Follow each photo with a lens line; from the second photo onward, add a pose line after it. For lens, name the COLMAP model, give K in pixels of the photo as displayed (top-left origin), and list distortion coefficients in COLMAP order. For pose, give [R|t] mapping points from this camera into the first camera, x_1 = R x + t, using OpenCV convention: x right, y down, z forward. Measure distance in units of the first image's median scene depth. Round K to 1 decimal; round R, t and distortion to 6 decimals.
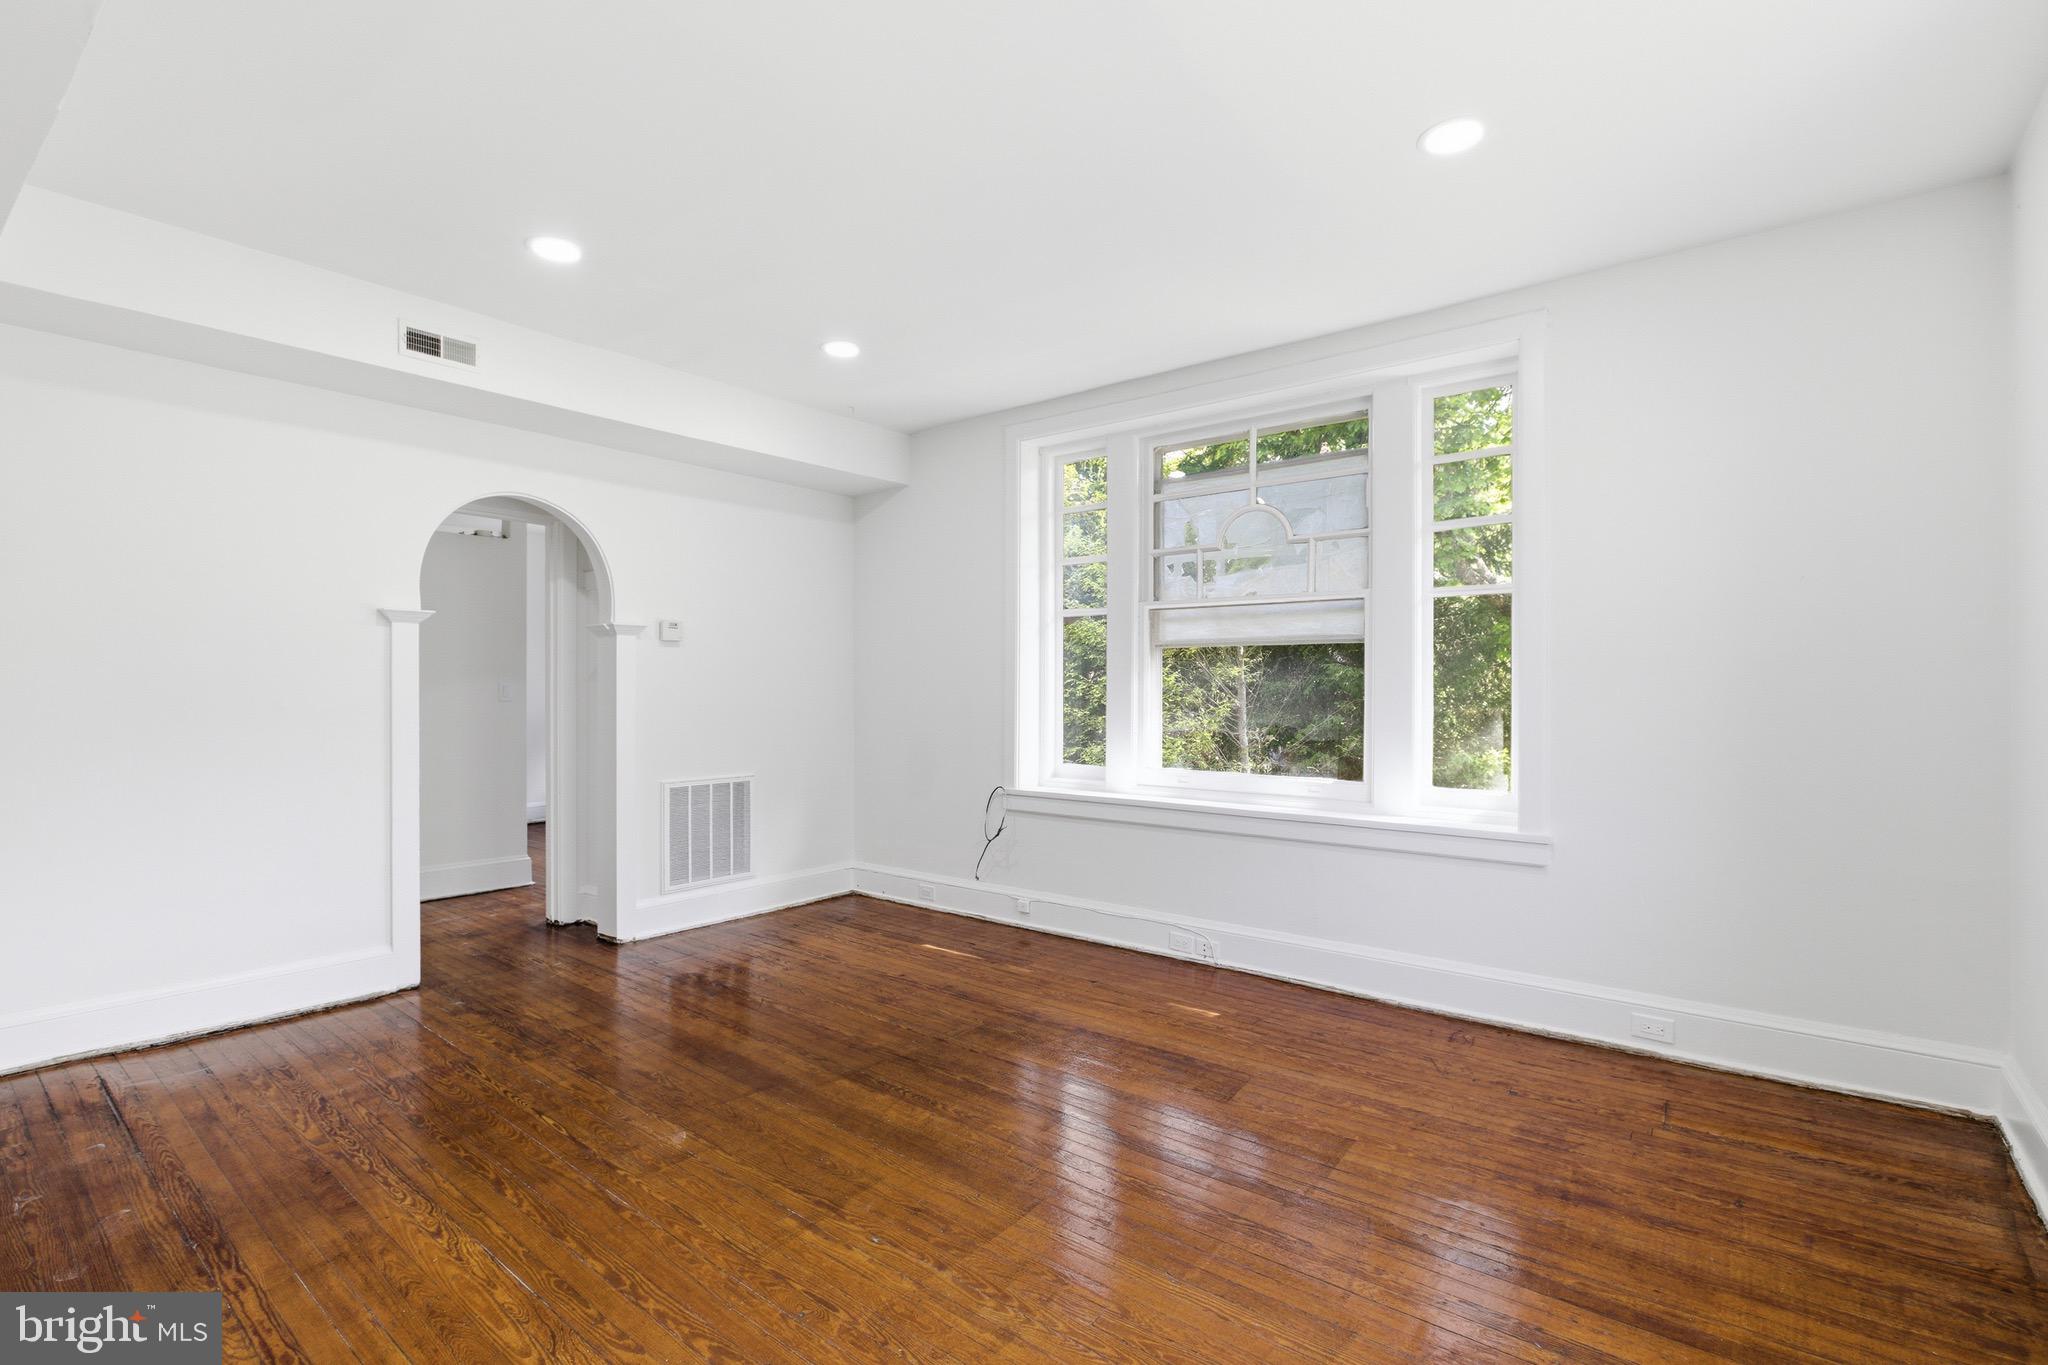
lens RADIAL K [[937.5, 0, 1021.7], [0, 937.5, 691.6], [0, 0, 1]] dist [-0.008546, 0.002591]
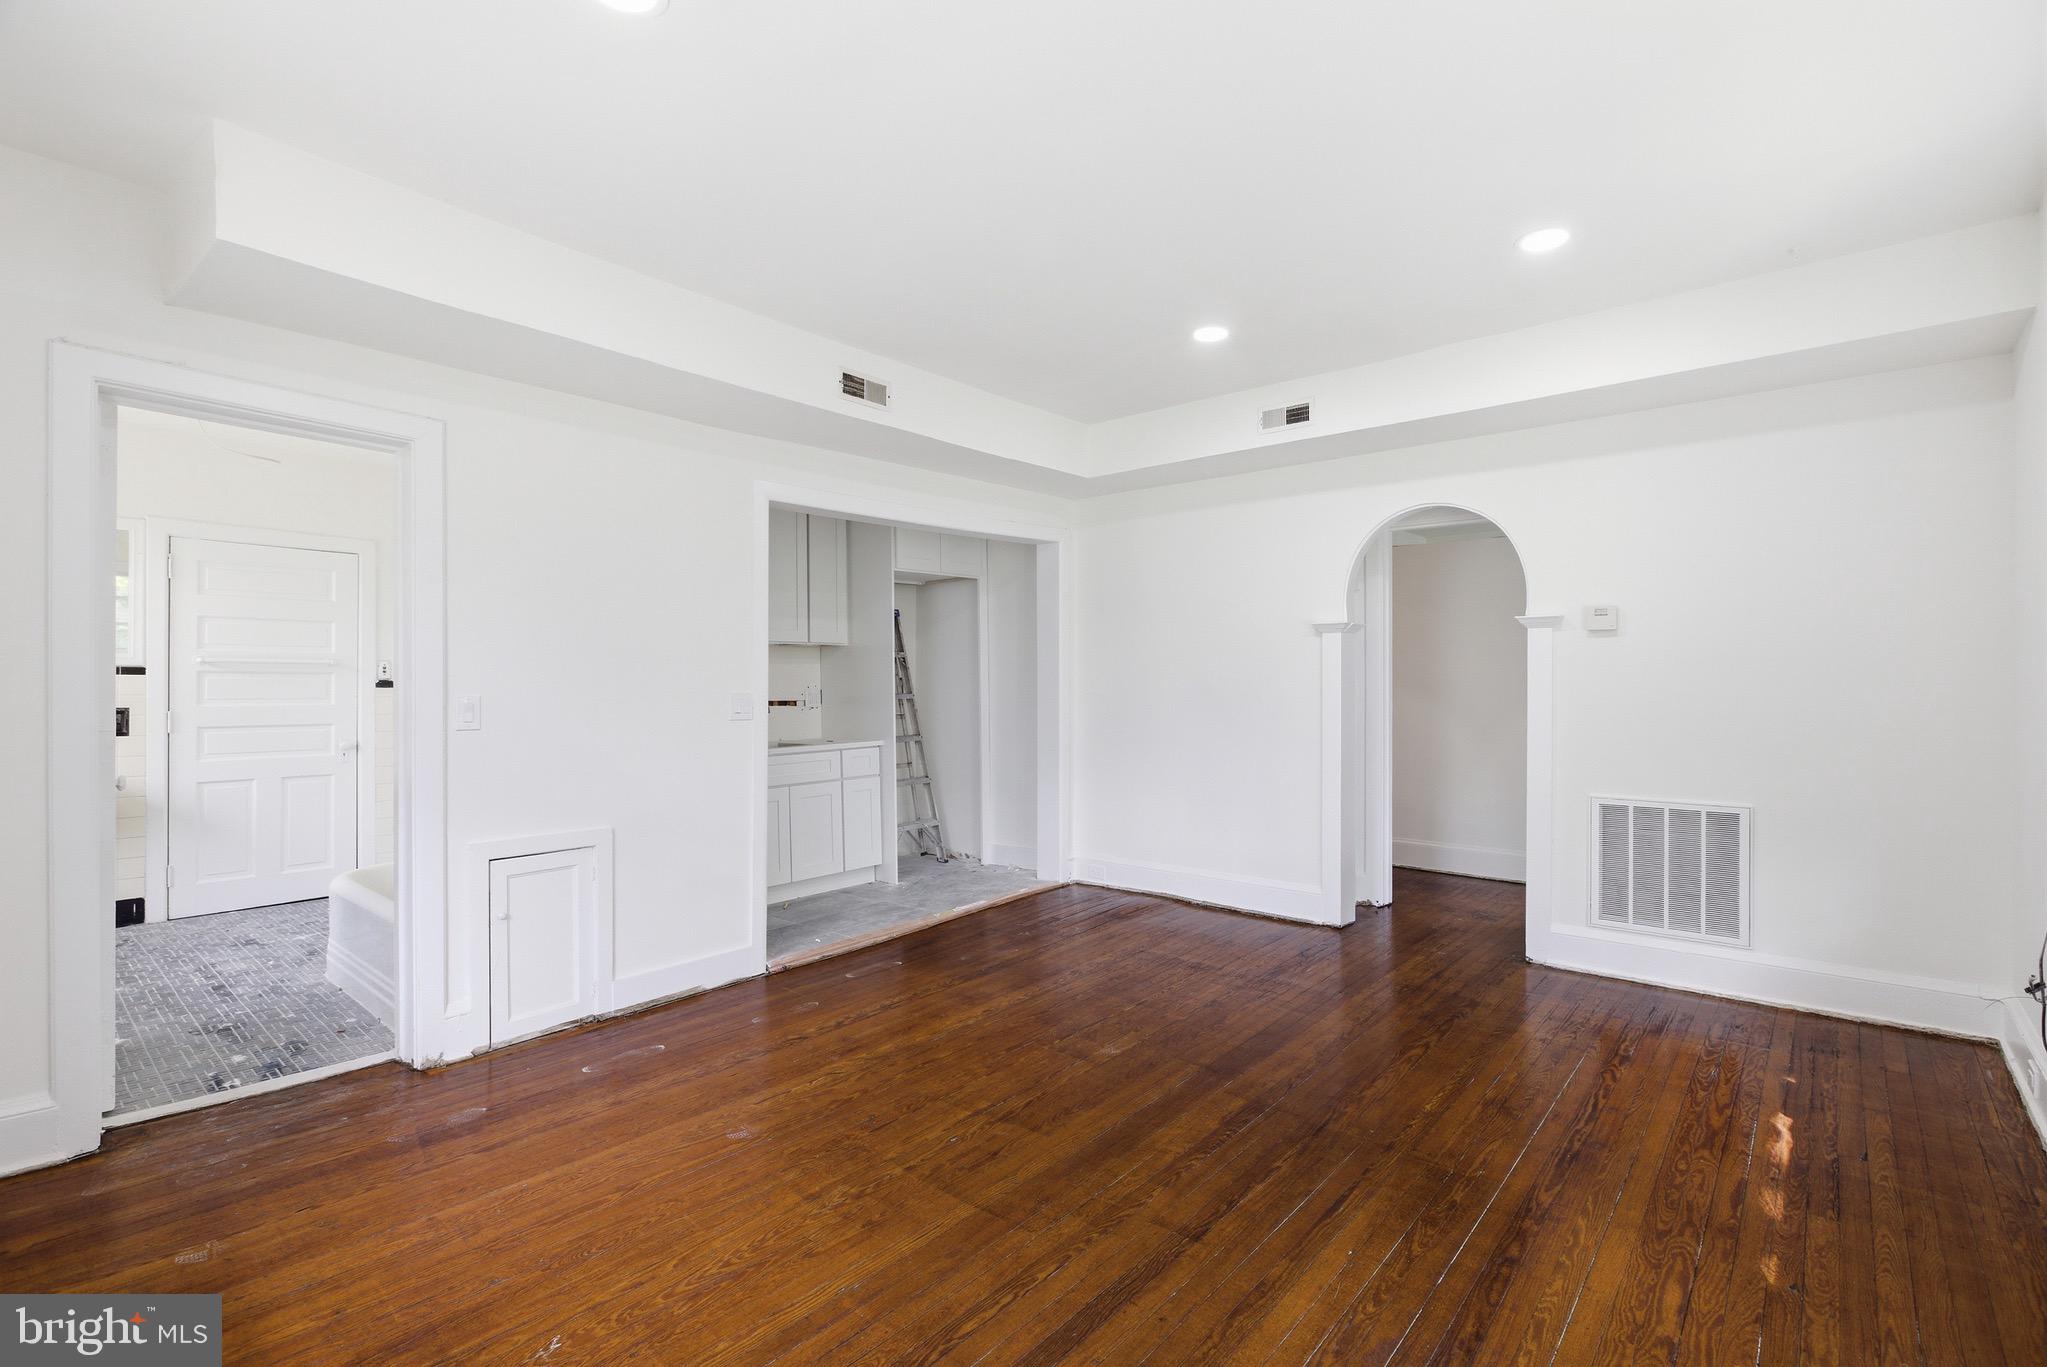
lens RADIAL K [[937.1, 0, 1038.6], [0, 937.1, 679.7], [0, 0, 1]] dist [-0.008546, 0.002591]
pose [[-0.027034, -0.002696, -0.999631, 0.696304], [-0.001761, 0.999995, -0.002650, -0.008360], [0.999633, 0.001689, -0.027038, 0.745605]]
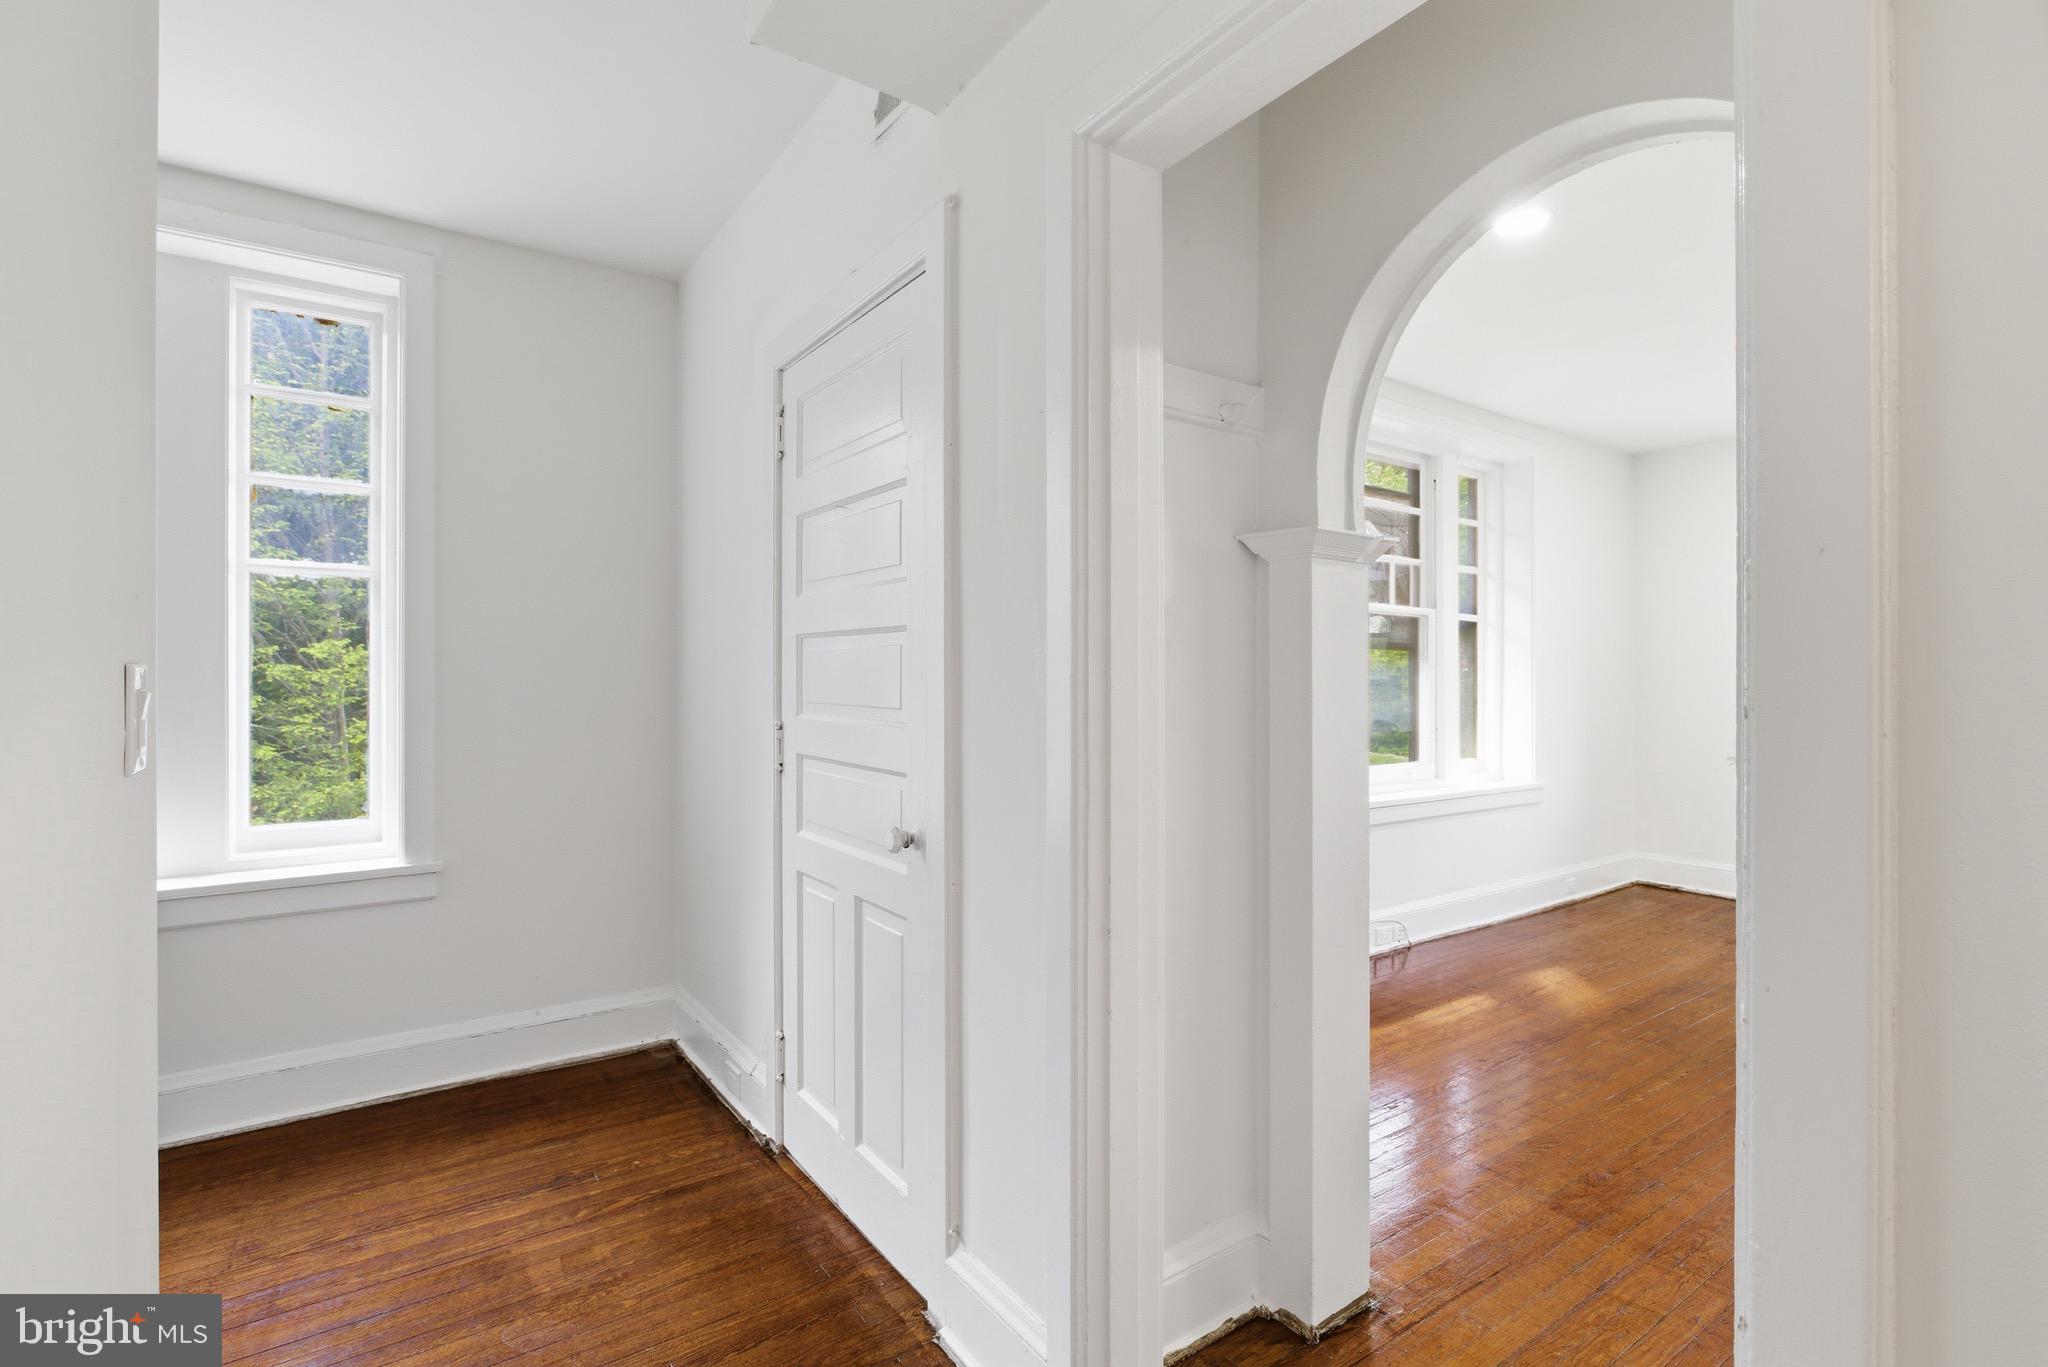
lens RADIAL K [[937.5, 0, 1033.1], [0, 937.5, 687.4], [0, 0, 1]] dist [-0.008546, 0.002591]
pose [[0.277503, -0.000311, 0.960725, -1.196364], [0.002571, 0.999997, -0.000418, -0.005566], [-0.960721, 0.002586, 0.277502, 1.412623]]
